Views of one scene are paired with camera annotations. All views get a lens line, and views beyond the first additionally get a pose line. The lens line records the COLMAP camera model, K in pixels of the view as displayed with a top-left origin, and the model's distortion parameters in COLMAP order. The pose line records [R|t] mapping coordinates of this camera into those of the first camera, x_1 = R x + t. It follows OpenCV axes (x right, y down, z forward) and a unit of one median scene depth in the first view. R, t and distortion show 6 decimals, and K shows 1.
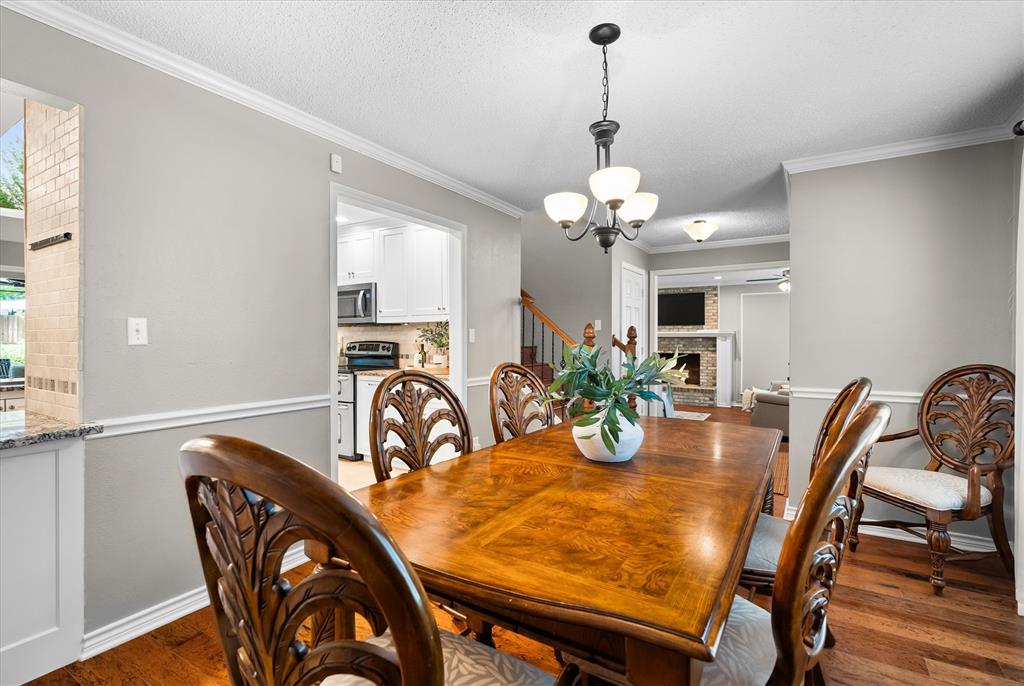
lens RADIAL K [[489.2, 0, 512.0], [0, 489.2, 343.0], [0, 0, 1]] dist [-0.003842, -0.000390]
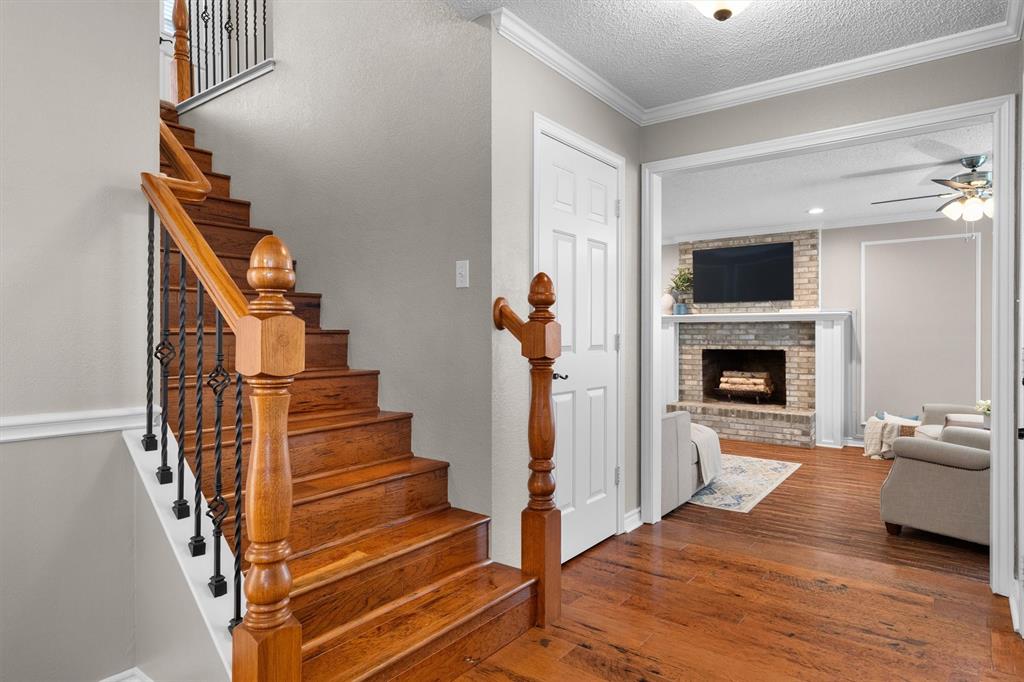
lens RADIAL K [[596.4, 0, 512.0], [0, 596.4, 341.0], [0, 0, 1]] dist [0.002389, 0.000427]
pose [[0.995151, -0.002995, -0.098312, 0.141612], [0.003115, 0.999995, 0.001063, 0.008708], [0.098308, -0.001364, 0.995155, 0.289877]]
